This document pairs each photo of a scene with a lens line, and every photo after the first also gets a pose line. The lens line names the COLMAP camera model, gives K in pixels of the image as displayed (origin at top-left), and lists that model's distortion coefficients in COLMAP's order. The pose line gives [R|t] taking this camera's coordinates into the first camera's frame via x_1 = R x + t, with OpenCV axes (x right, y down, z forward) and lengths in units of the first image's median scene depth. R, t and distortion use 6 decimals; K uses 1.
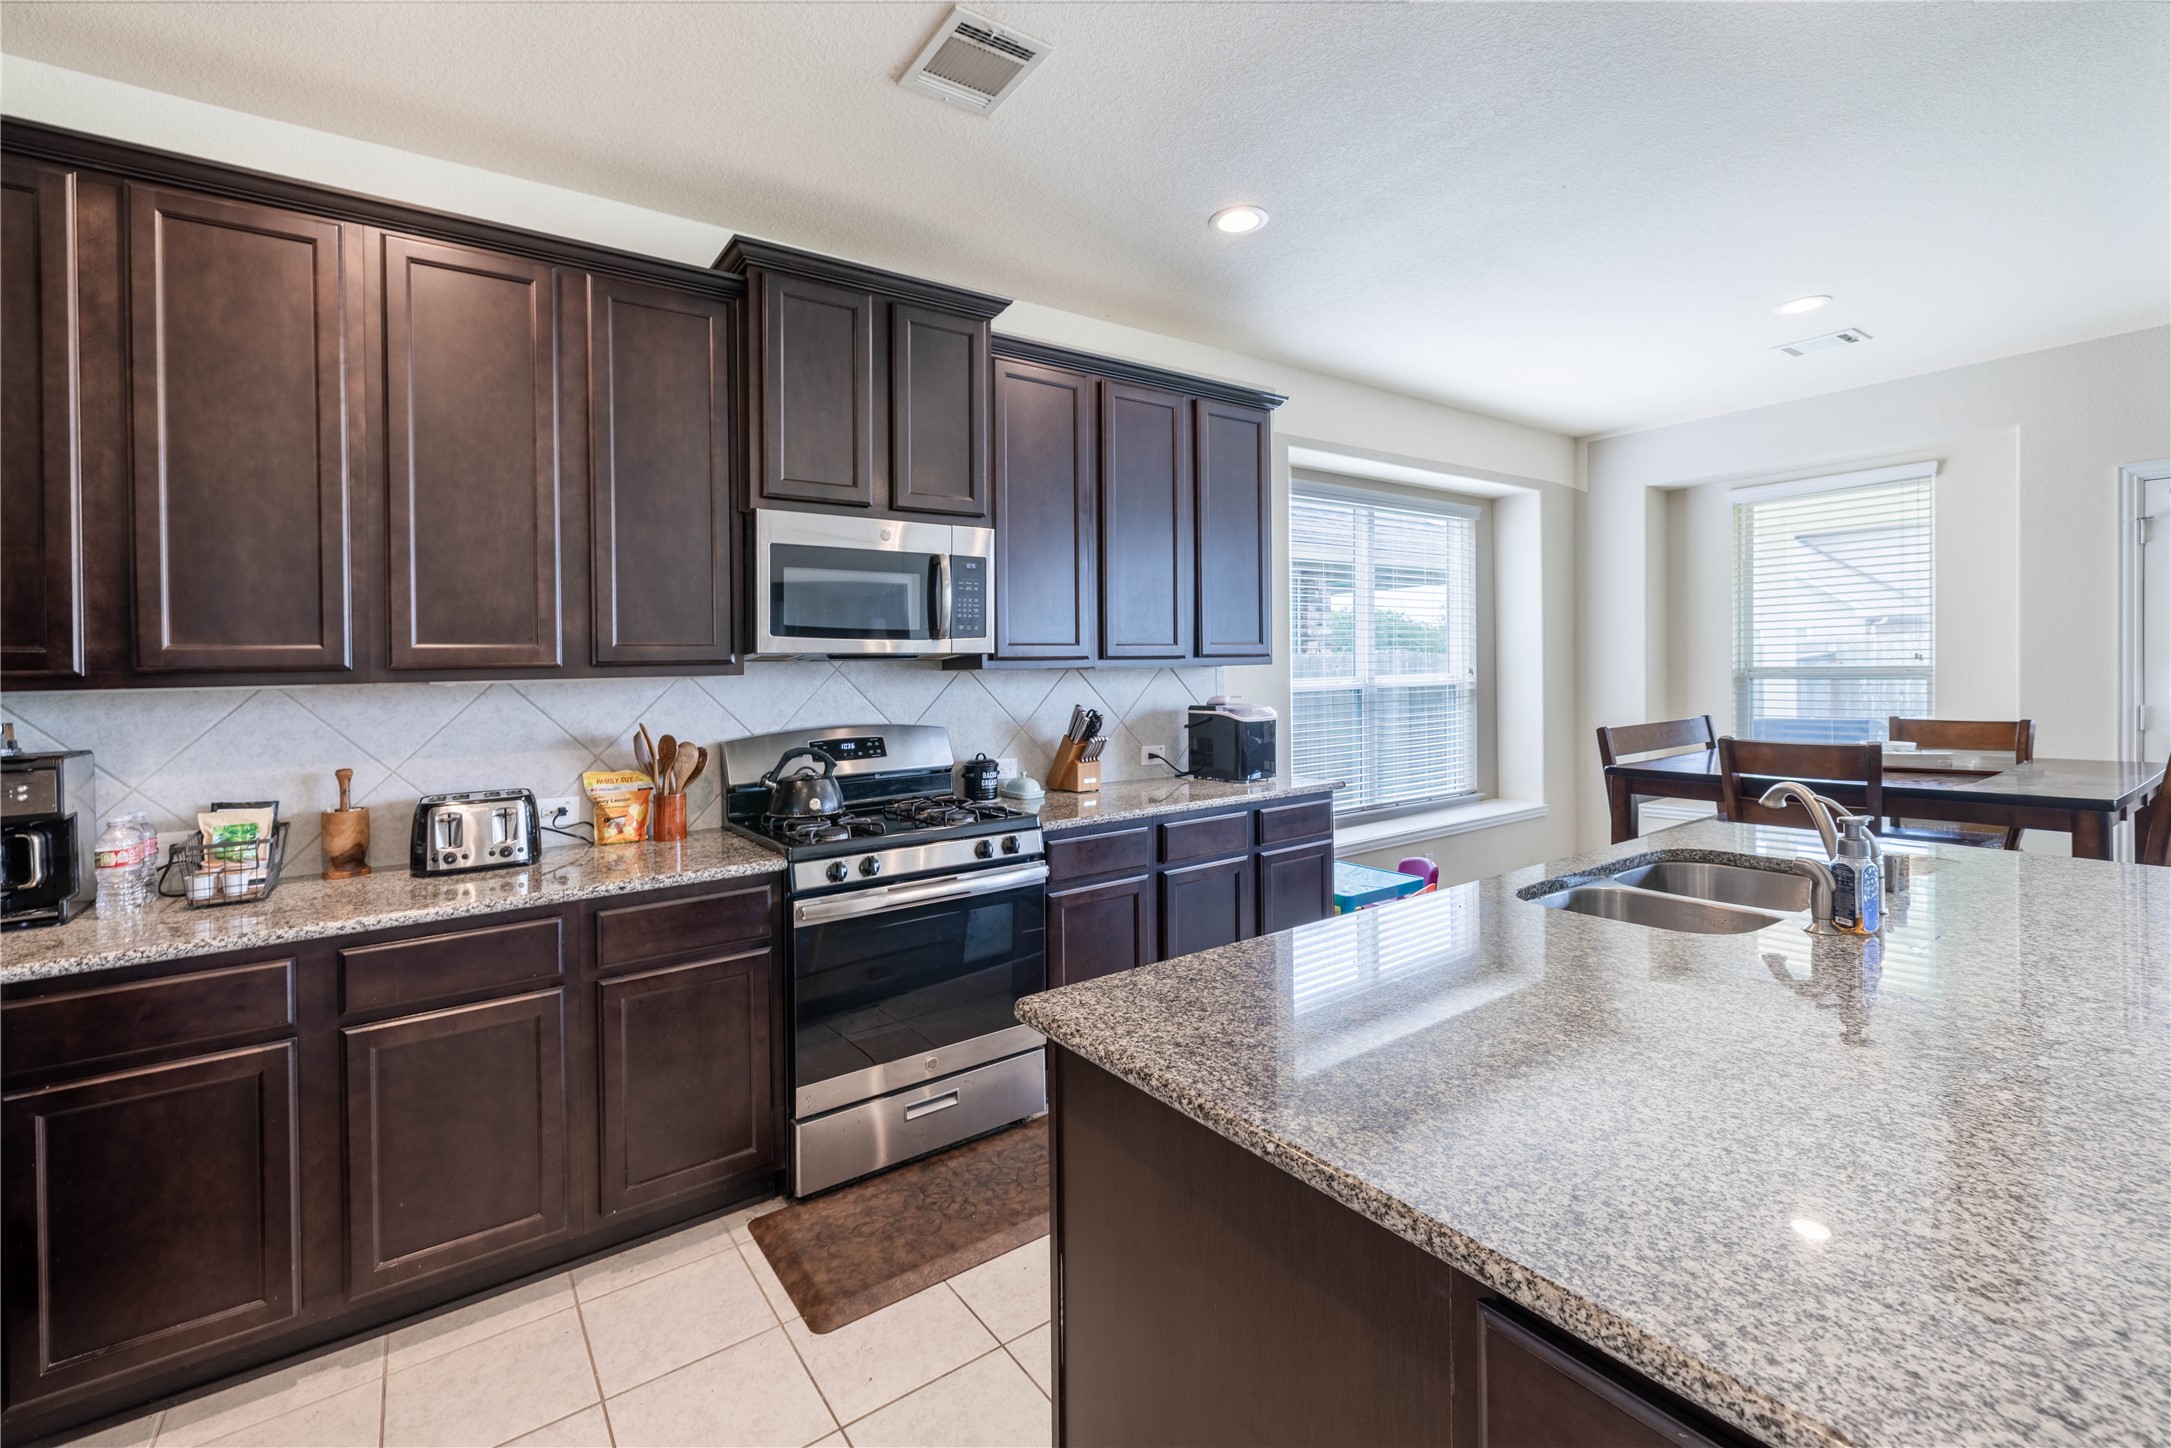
lens RADIAL K [[926.3, 0, 1085.5], [0, 926.3, 724.0], [0, 0, 1]] dist [-0.000526, 0.000156]
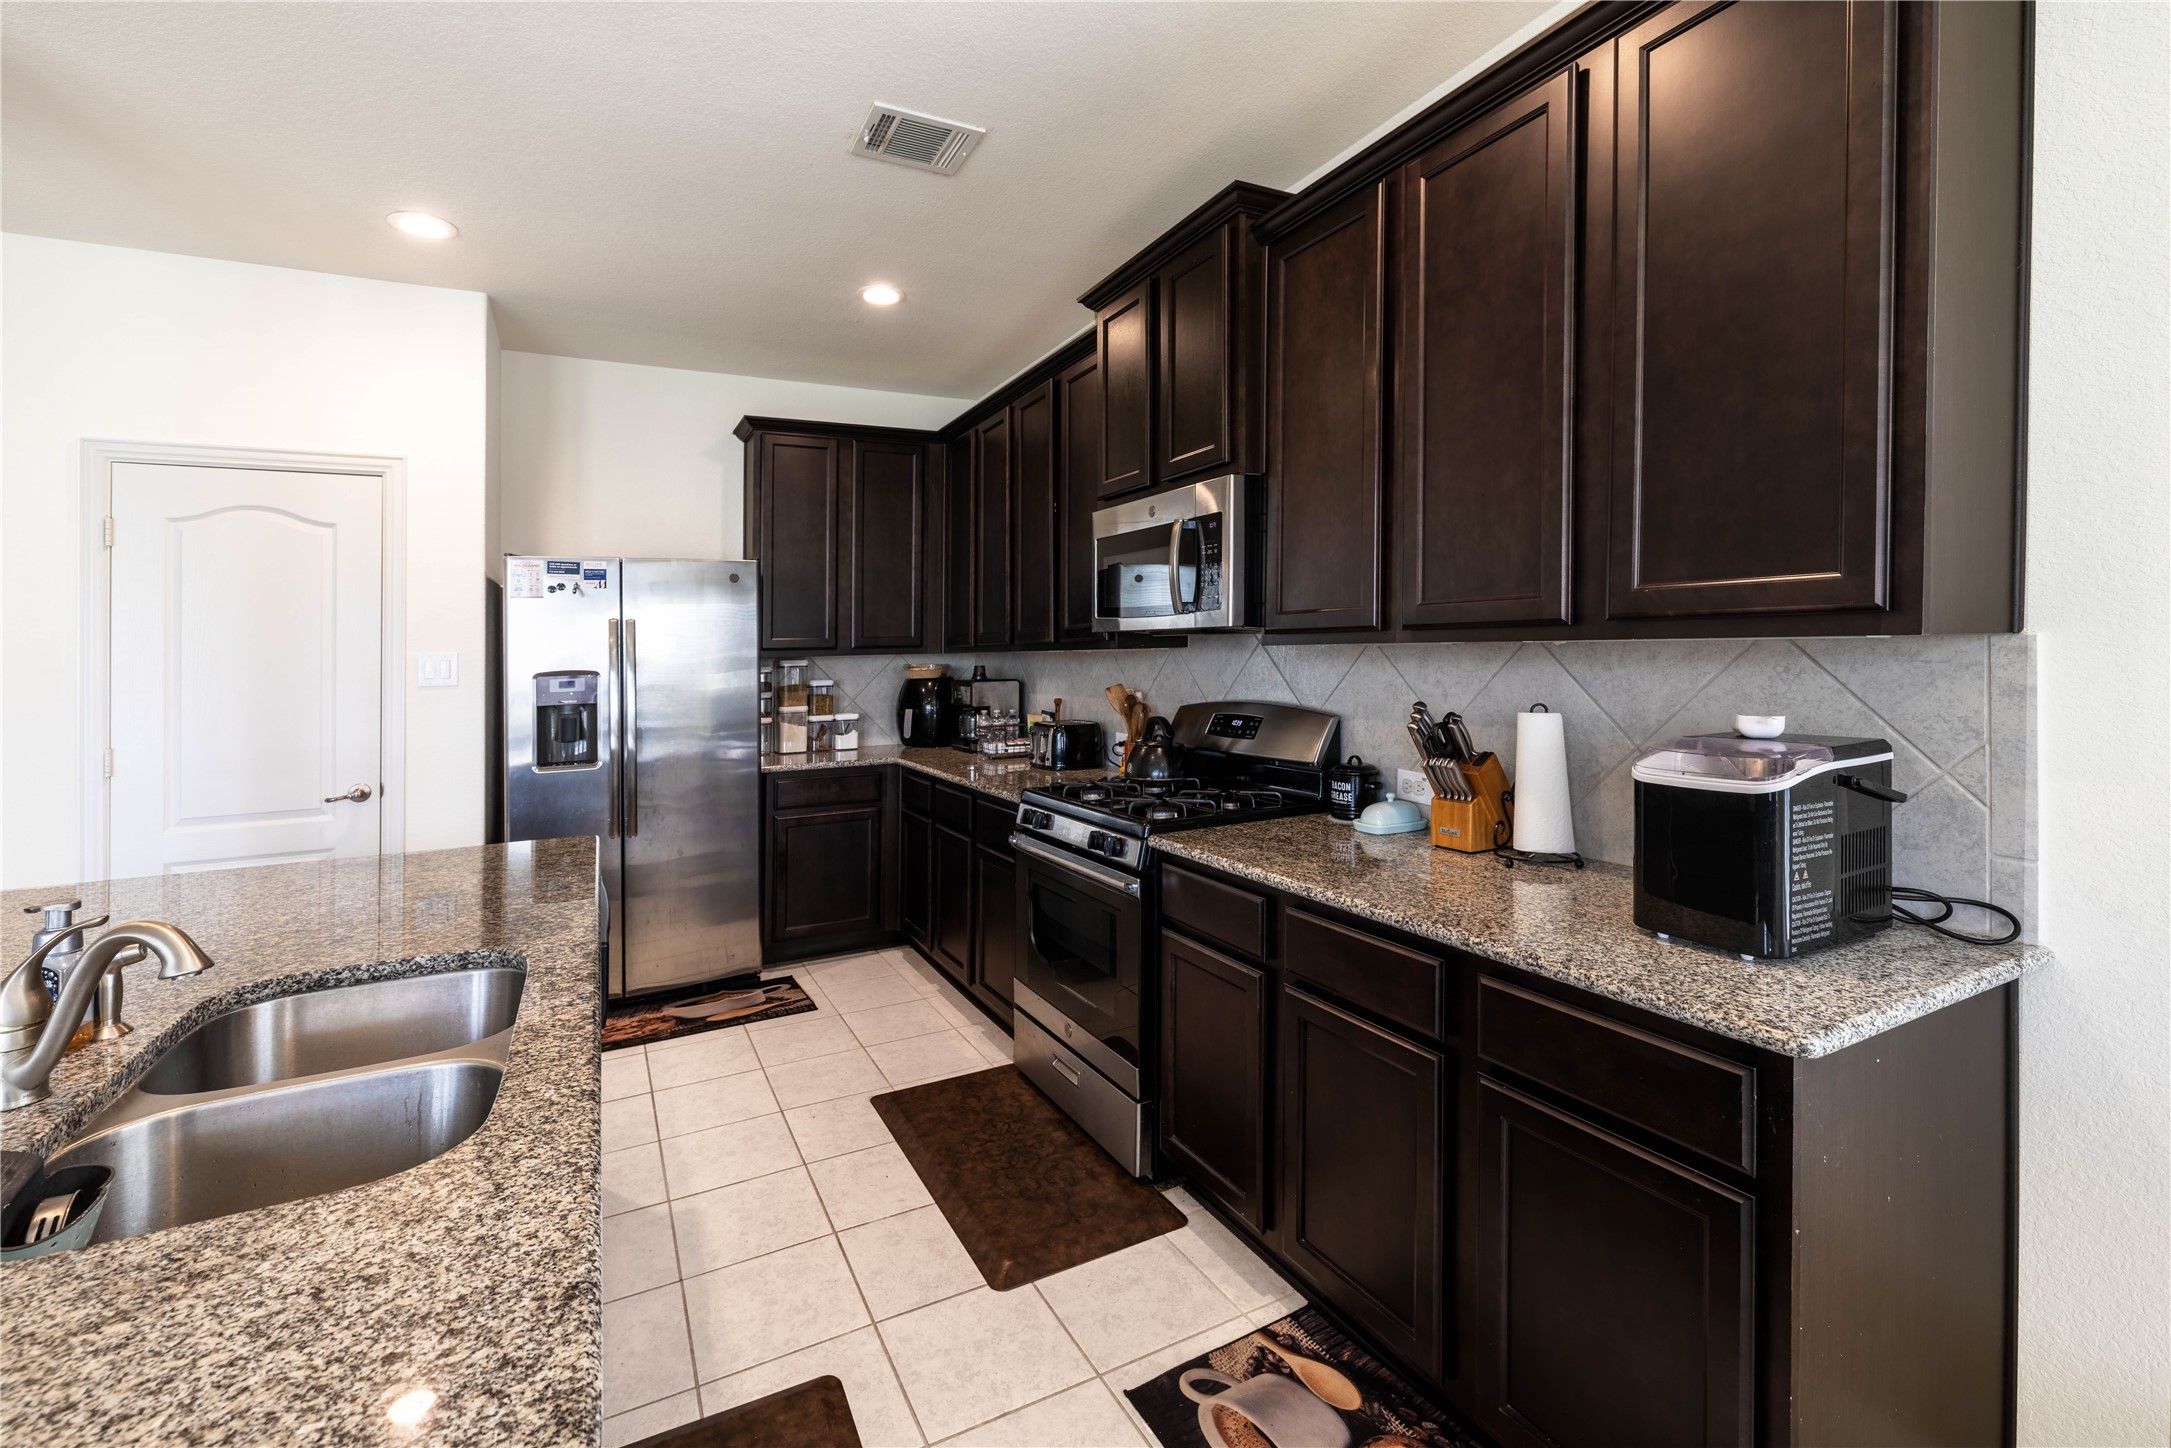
lens RADIAL K [[936.6, 0, 1074.5], [0, 936.6, 647.9], [0, 0, 1]] dist [-0.001455, -0.000115]
pose [[-0.150491, 0.019281, -0.988423, 0.844035], [-0.032822, 0.999161, 0.024488, -0.084069], [0.988066, 0.036127, -0.149732, 1.127536]]
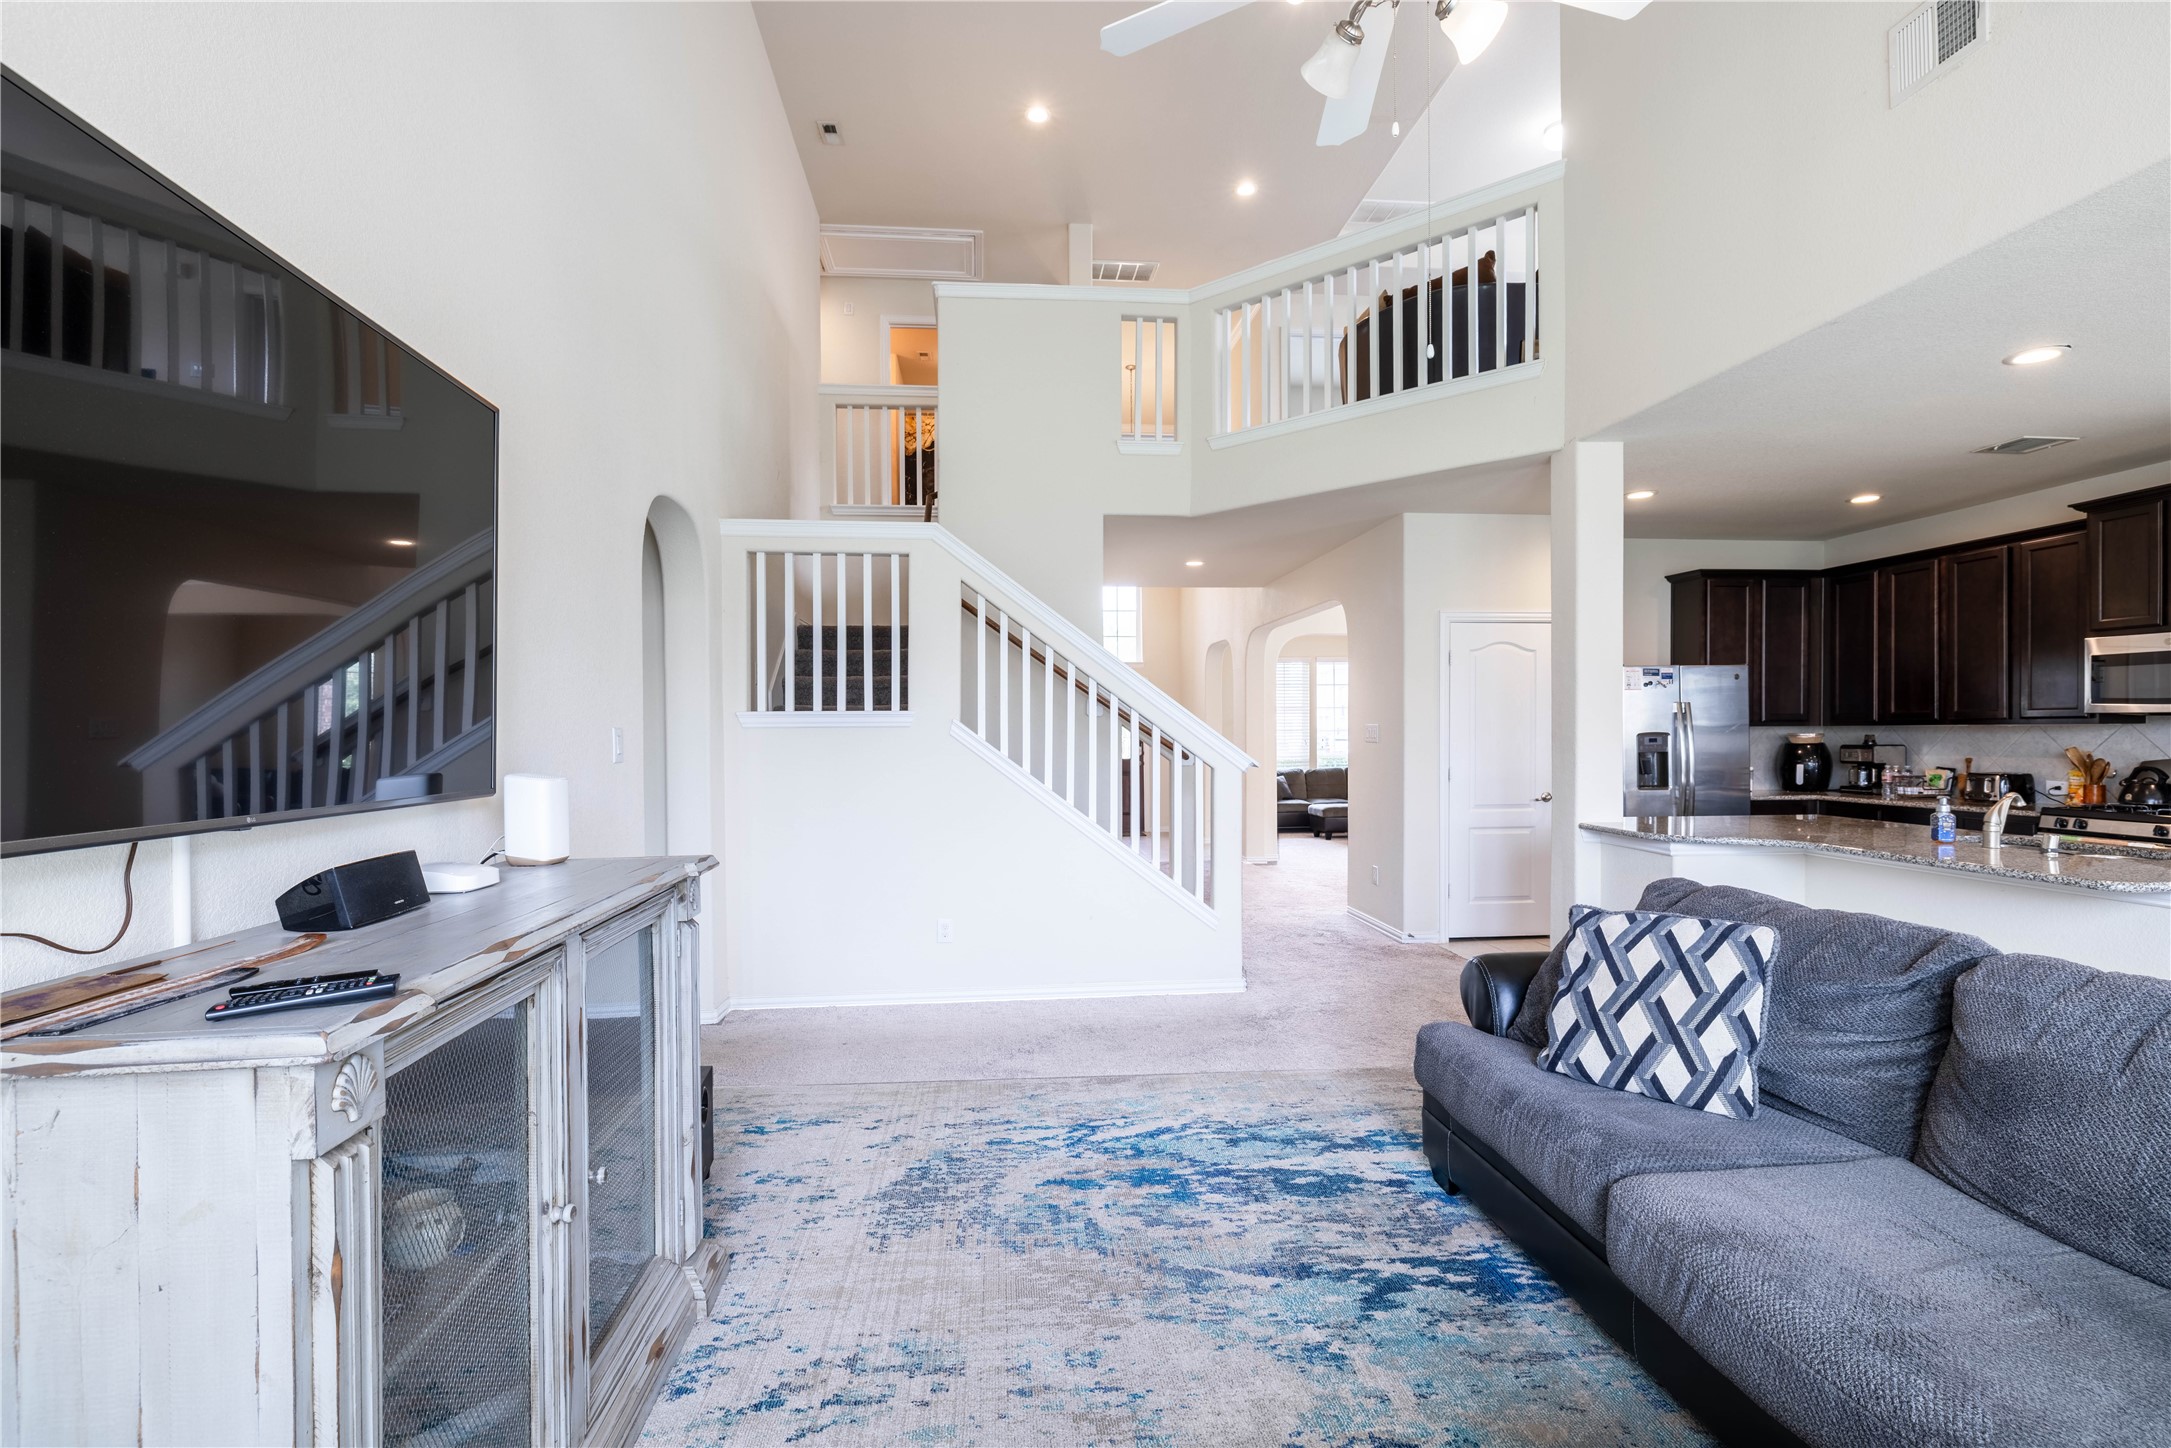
lens RADIAL K [[989.5, 0, 1085.5], [0, 989.5, 724.0], [0, 0, 1]] dist [0.001416, 0.000002]
pose [[-0.480154, 0.020602, -0.876942, 2.443605], [-0.032185, 0.998637, 0.041083, -0.069317], [0.876593, 0.047950, -0.478837, 0.154787]]
